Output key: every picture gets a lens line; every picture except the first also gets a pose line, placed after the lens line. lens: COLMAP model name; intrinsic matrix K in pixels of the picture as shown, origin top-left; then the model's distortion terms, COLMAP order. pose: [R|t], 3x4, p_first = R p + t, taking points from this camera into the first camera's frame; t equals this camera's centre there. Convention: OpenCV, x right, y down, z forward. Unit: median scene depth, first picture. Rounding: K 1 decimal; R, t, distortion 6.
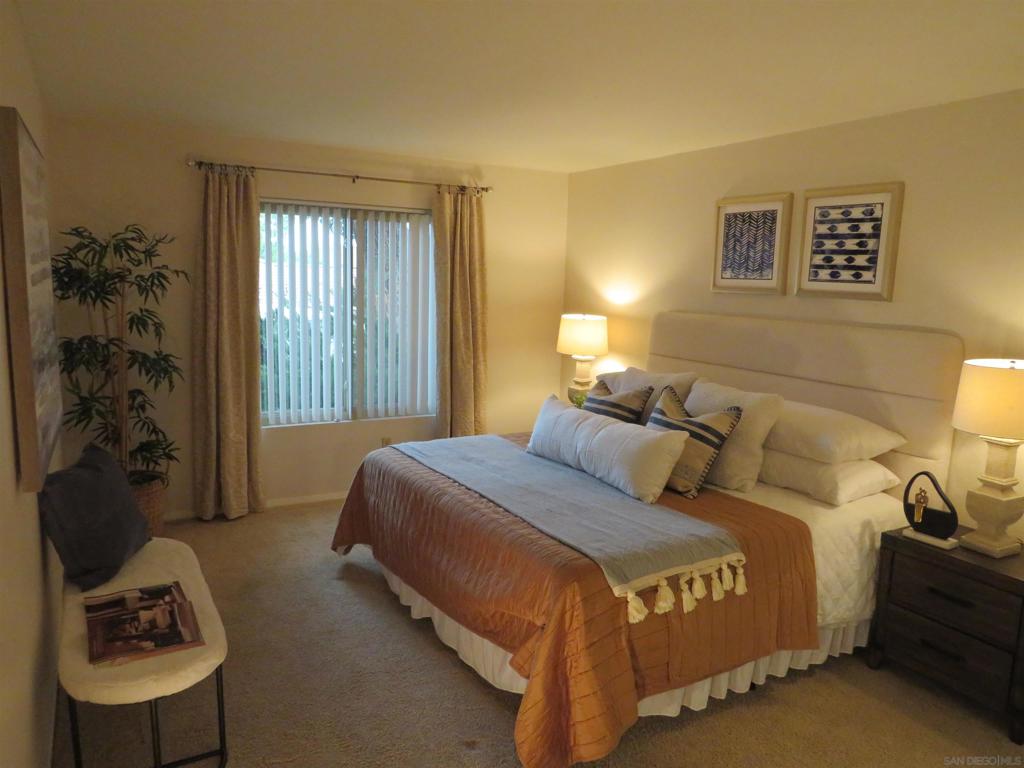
lens RADIAL K [[723.2, 0, 517.4], [0, 723.2, 385.3], [0, 0, 1]] dist [-0.027665, 0.005438]
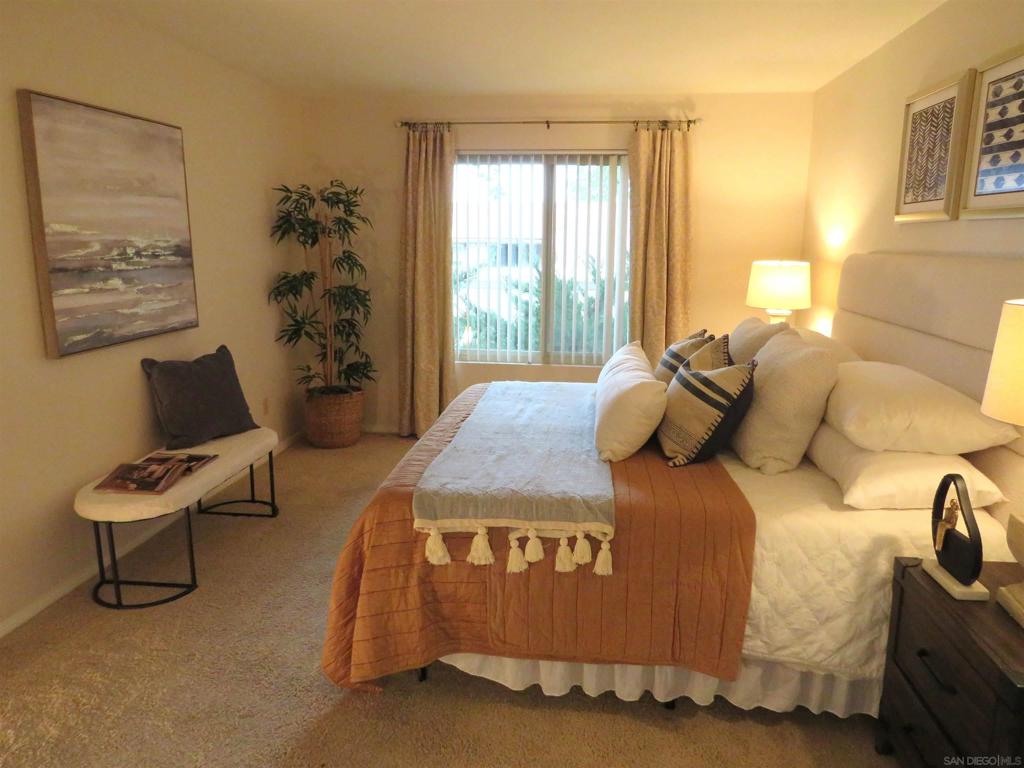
lens RADIAL K [[723.2, 0, 519.1], [0, 723.2, 390.5], [0, 0, 1]] dist [-0.027665, 0.005438]
pose [[0.806940, 0.100015, -0.582103, 0.490715], [-0.074229, 0.994917, 0.068044, 0.025448], [0.585950, -0.011698, 0.810263, 0.206725]]
